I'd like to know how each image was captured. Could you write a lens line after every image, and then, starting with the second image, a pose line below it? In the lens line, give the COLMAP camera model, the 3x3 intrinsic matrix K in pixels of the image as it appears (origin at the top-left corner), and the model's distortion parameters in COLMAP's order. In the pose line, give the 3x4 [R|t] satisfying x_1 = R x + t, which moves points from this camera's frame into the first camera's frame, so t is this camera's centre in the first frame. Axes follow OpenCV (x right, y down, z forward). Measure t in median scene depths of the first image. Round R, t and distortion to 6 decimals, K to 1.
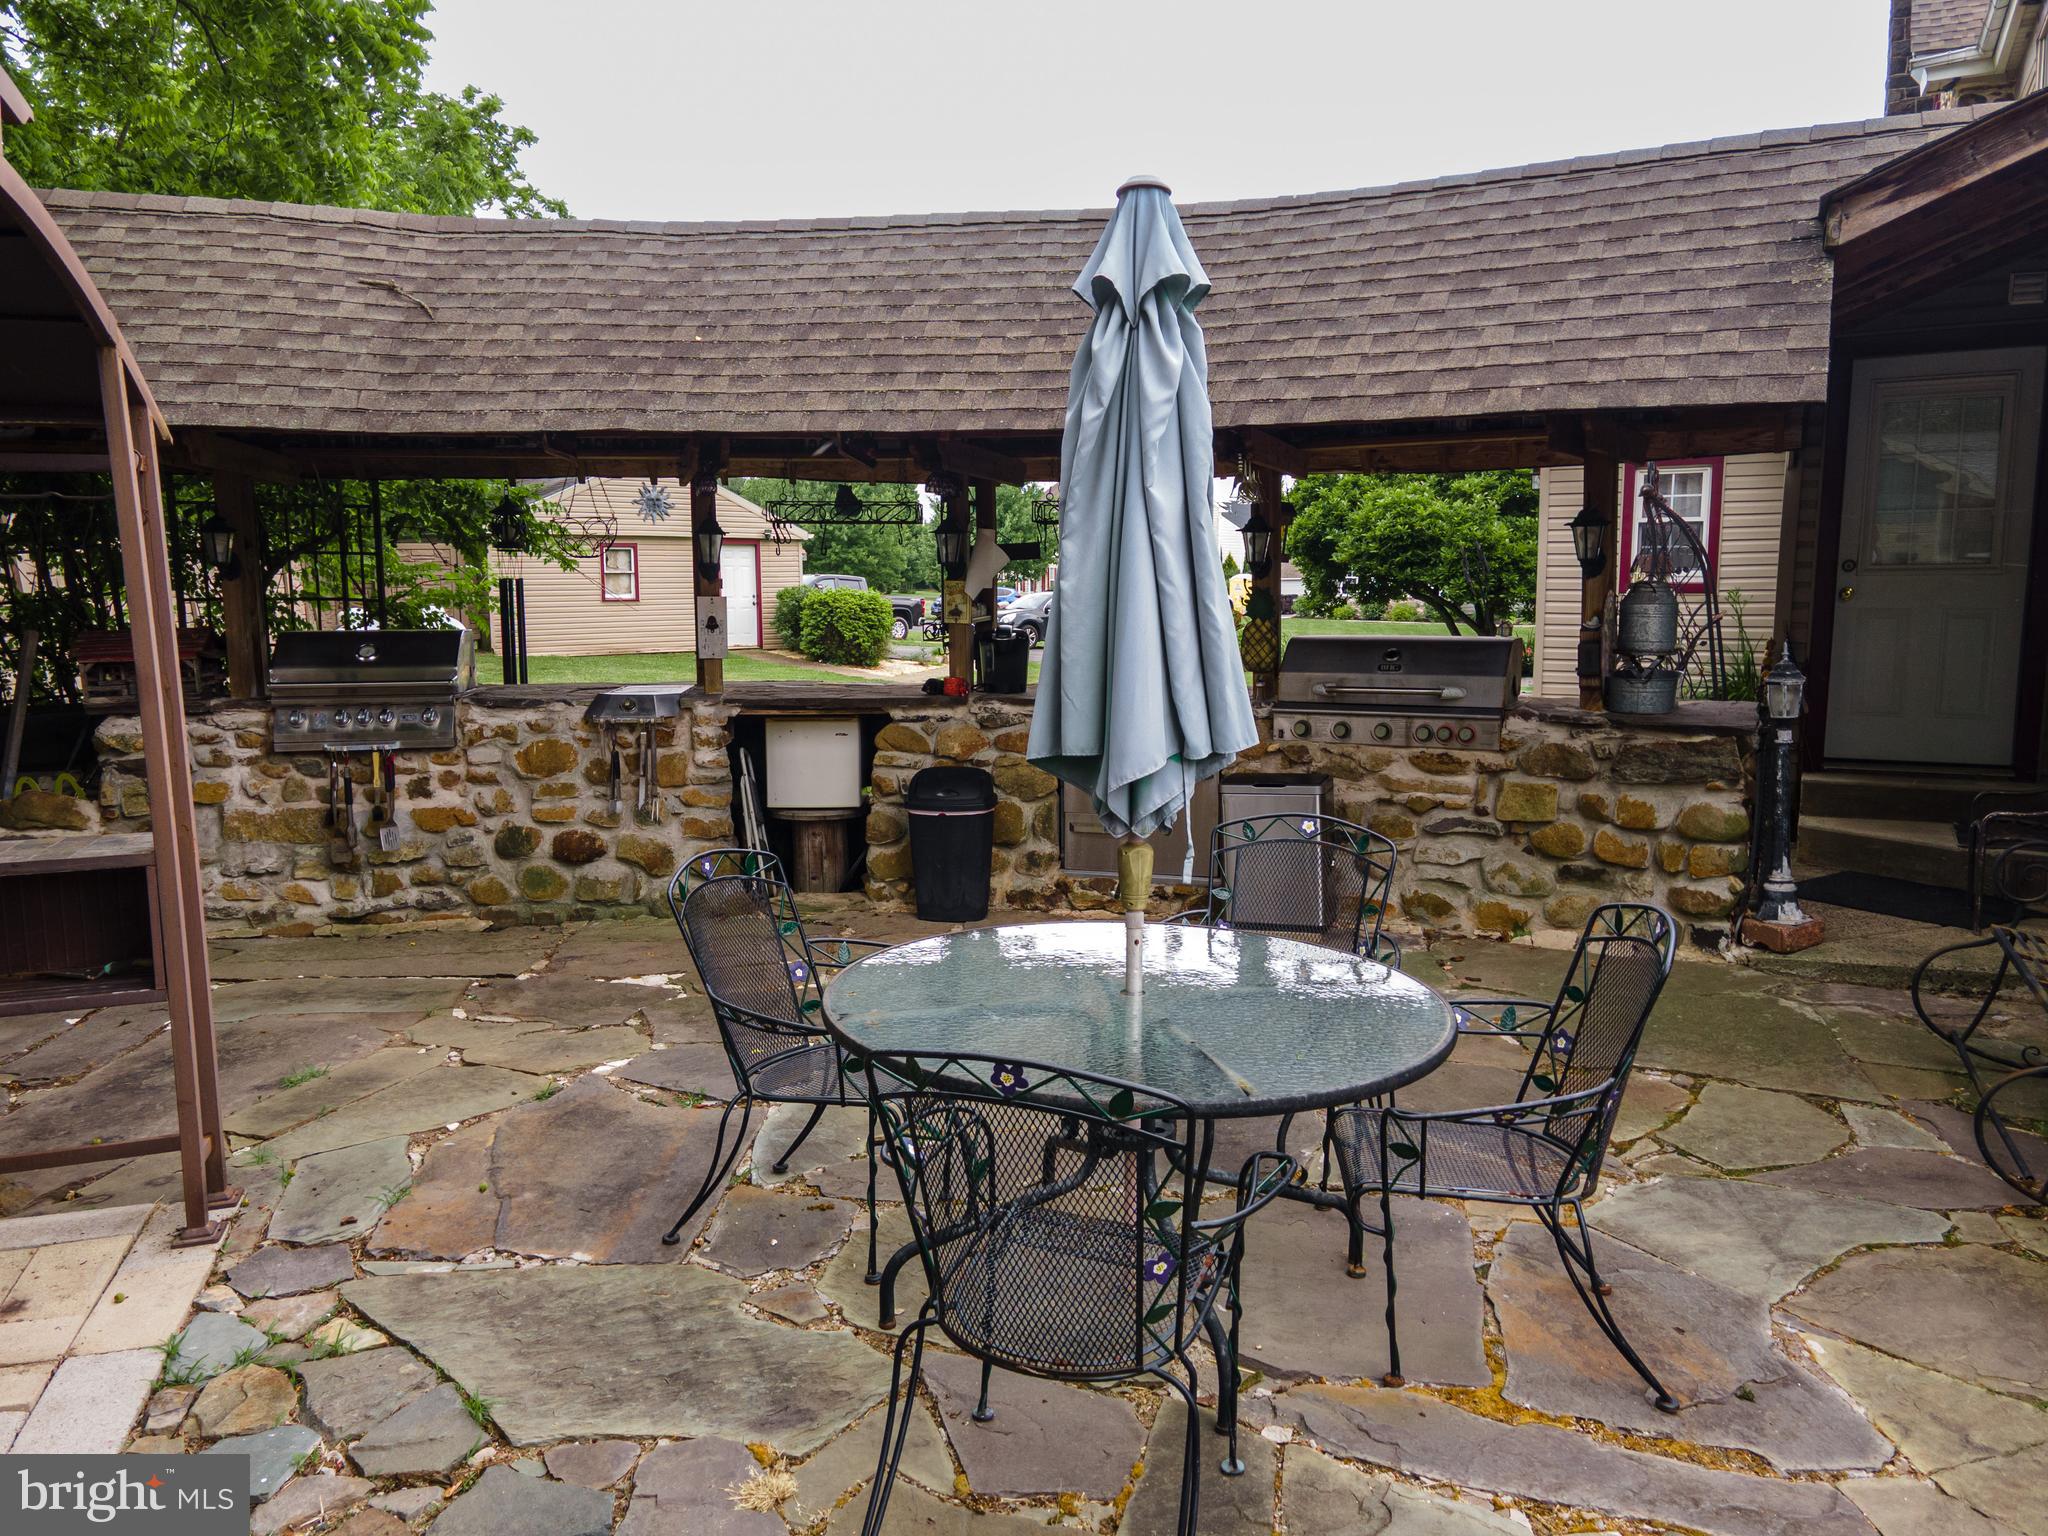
lens RADIAL K [[1489.2, 0, 996.8], [0, 1489.2, 766.3], [0, 0, 1]] dist [0.048651, -0.024087]
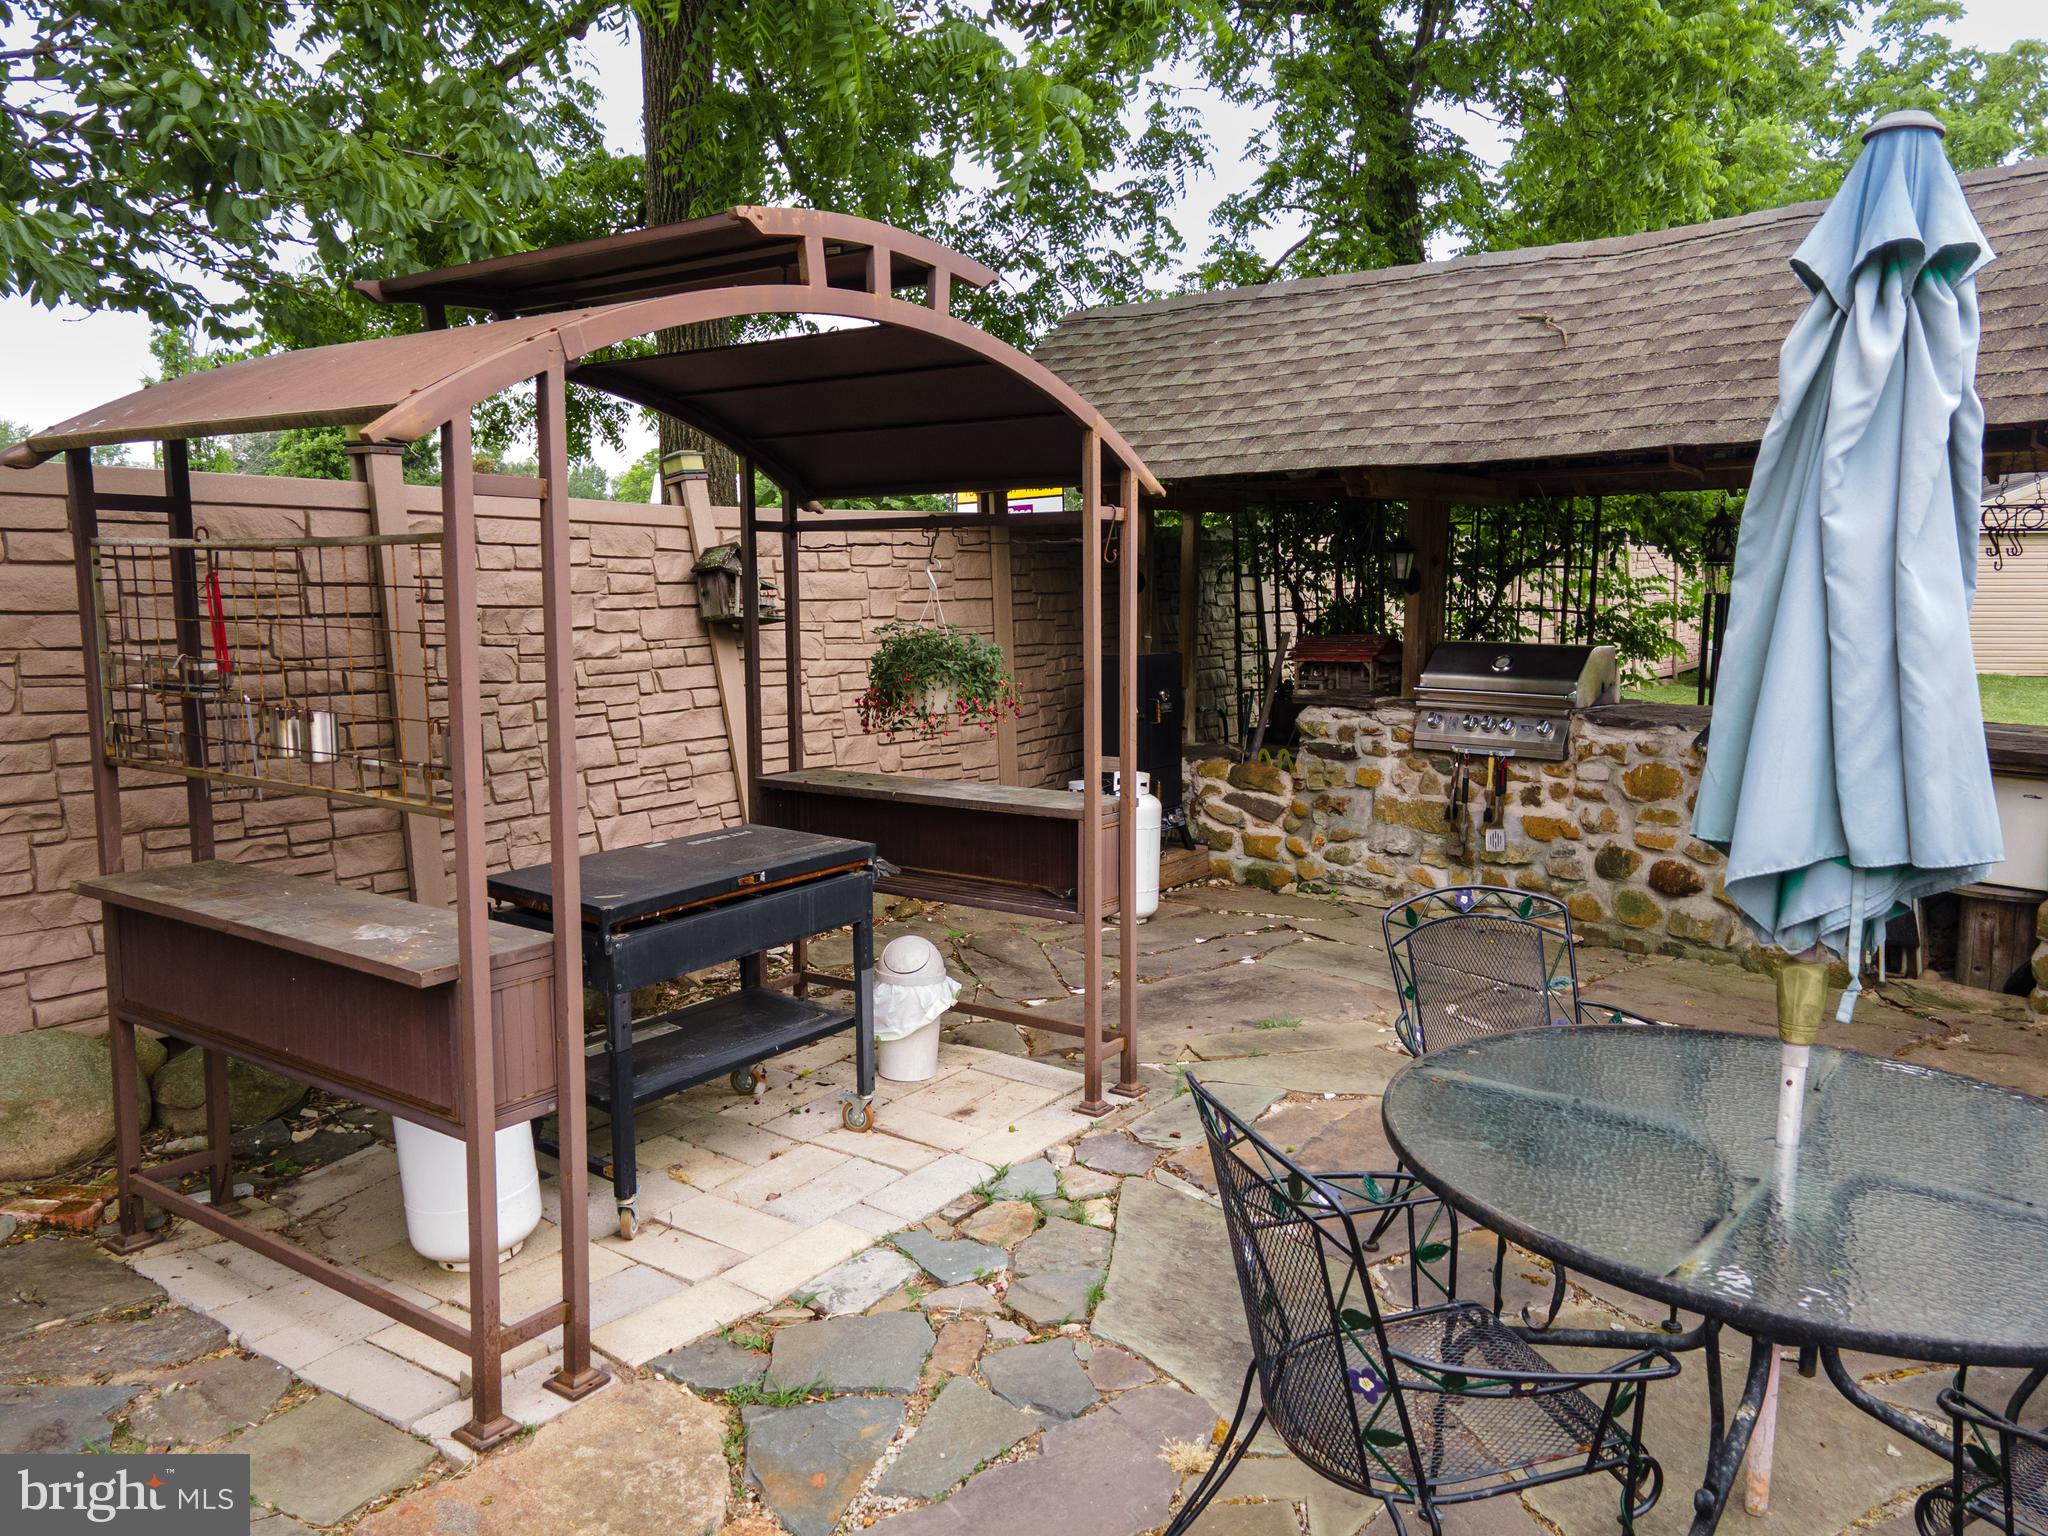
lens RADIAL K [[1487.0, 0, 1002.7], [0, 1487.0, 769.3], [0, 0, 1]] dist [0.028717, -0.003203]
pose [[0.600009, 0.111893, -0.792129, 0.213158], [-0.110742, 0.992254, 0.056279, -0.021681], [0.792291, 0.053954, 0.607753, 0.078487]]
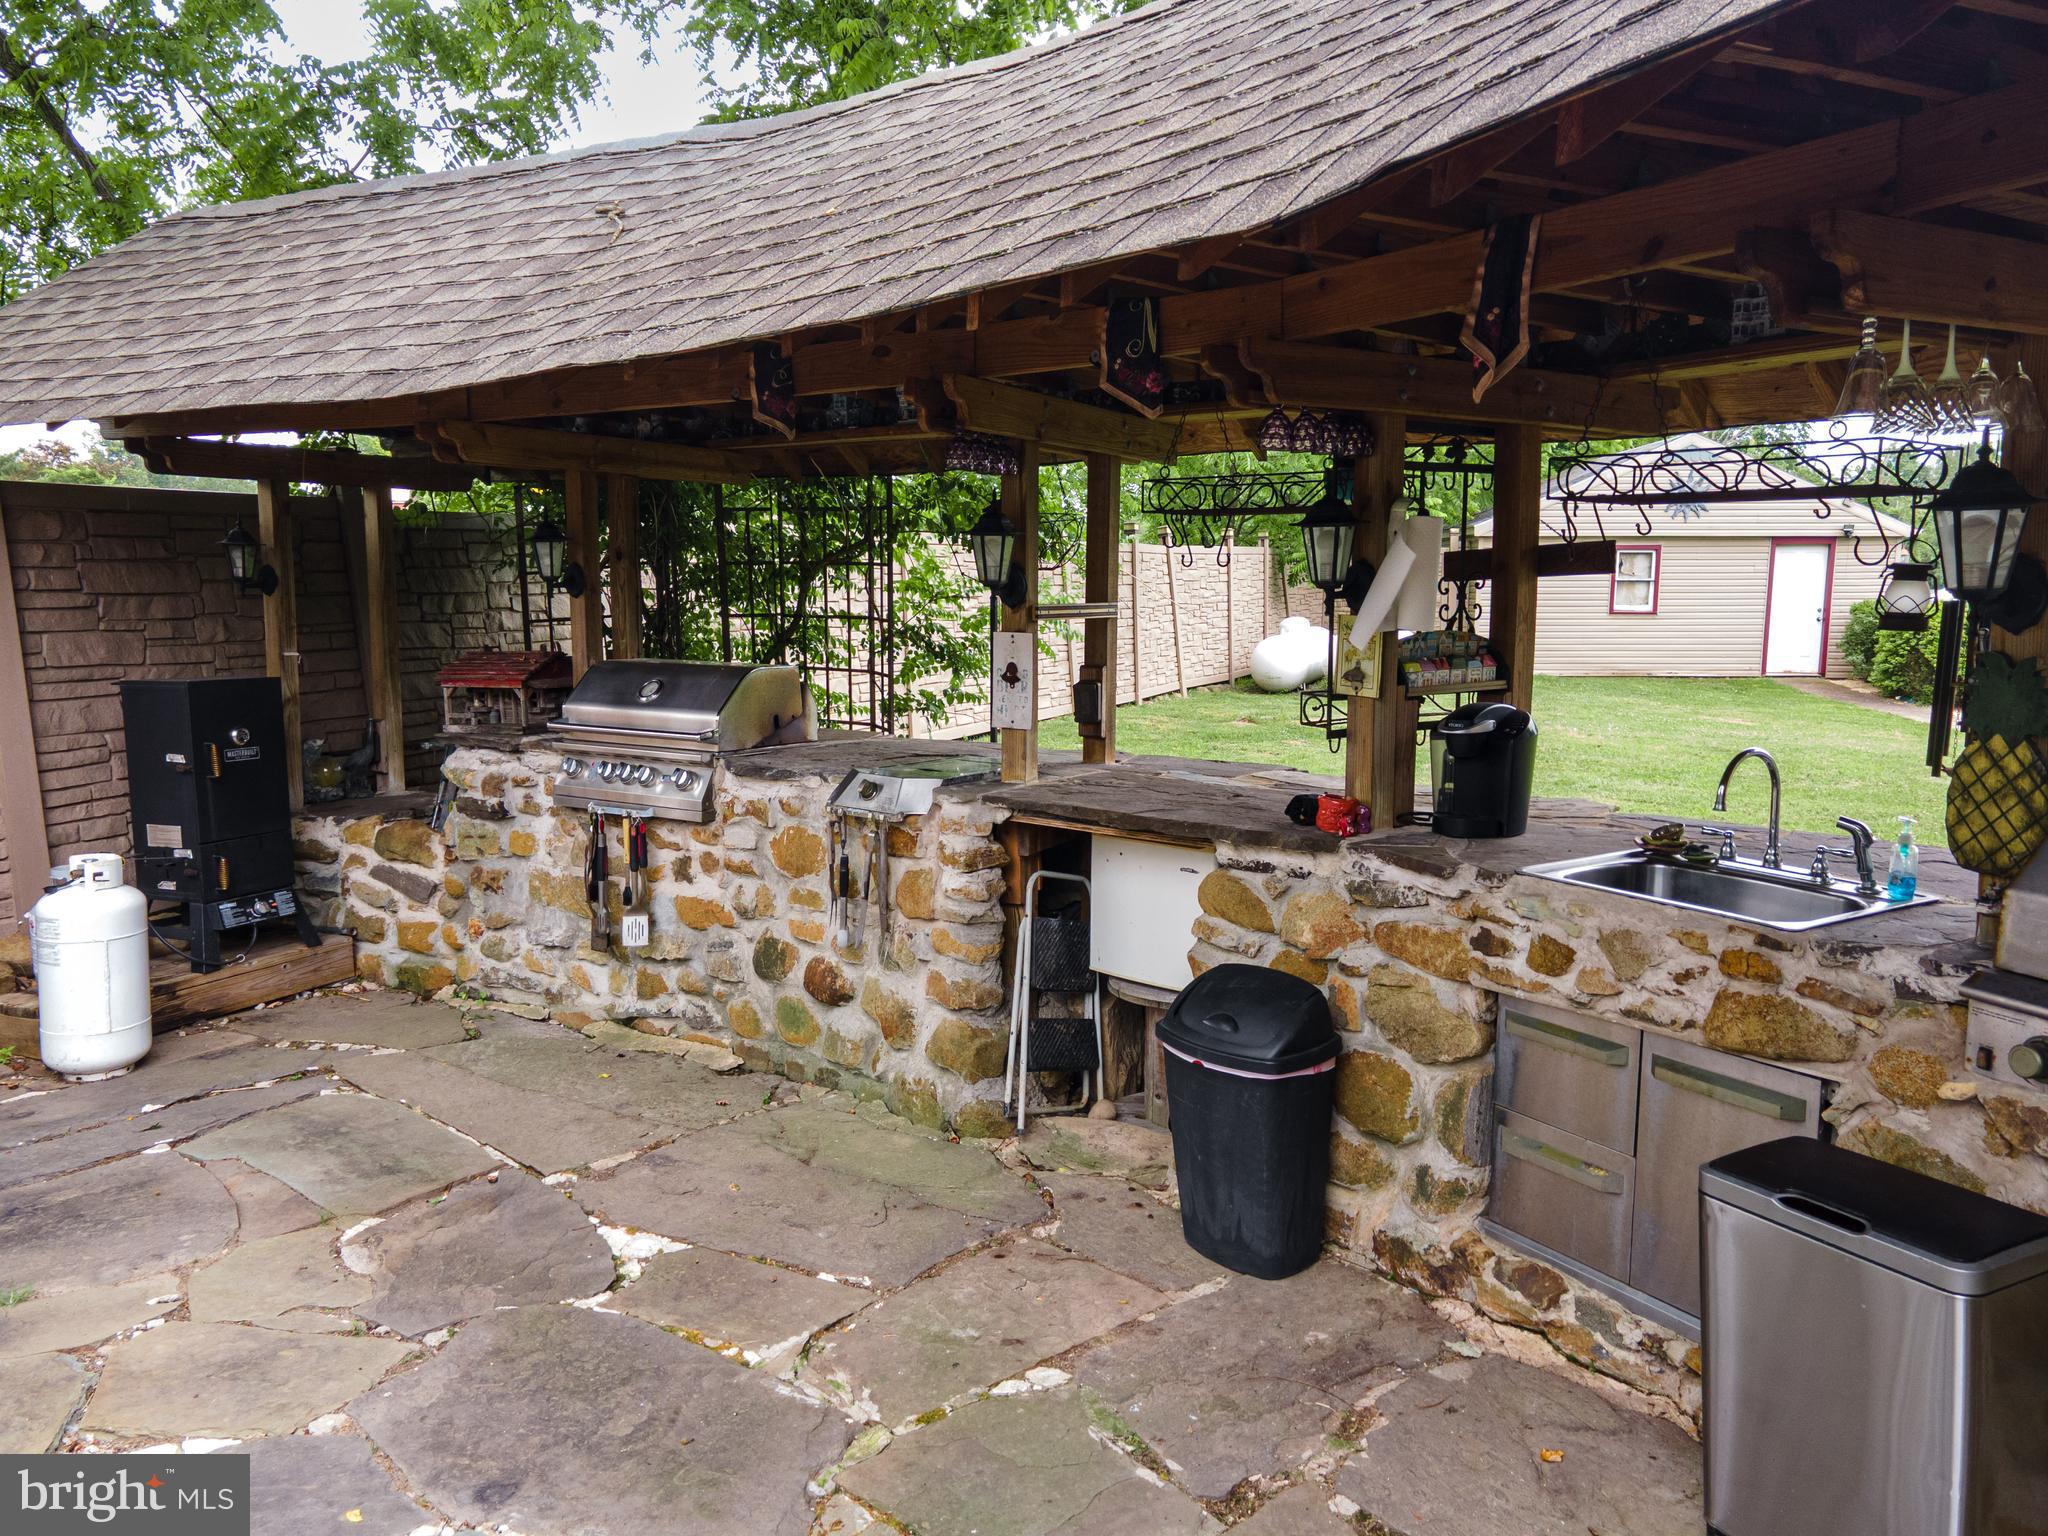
lens RADIAL K [[1489.2, 0, 996.8], [0, 1489.2, 766.3], [0, 0, 1]] dist [0.048651, -0.024087]
pose [[0.736498, 0.091921, -0.670165, 0.243658], [-0.093455, 0.995050, 0.033777, -0.079313], [0.669953, 0.037753, 0.741443, 0.536079]]
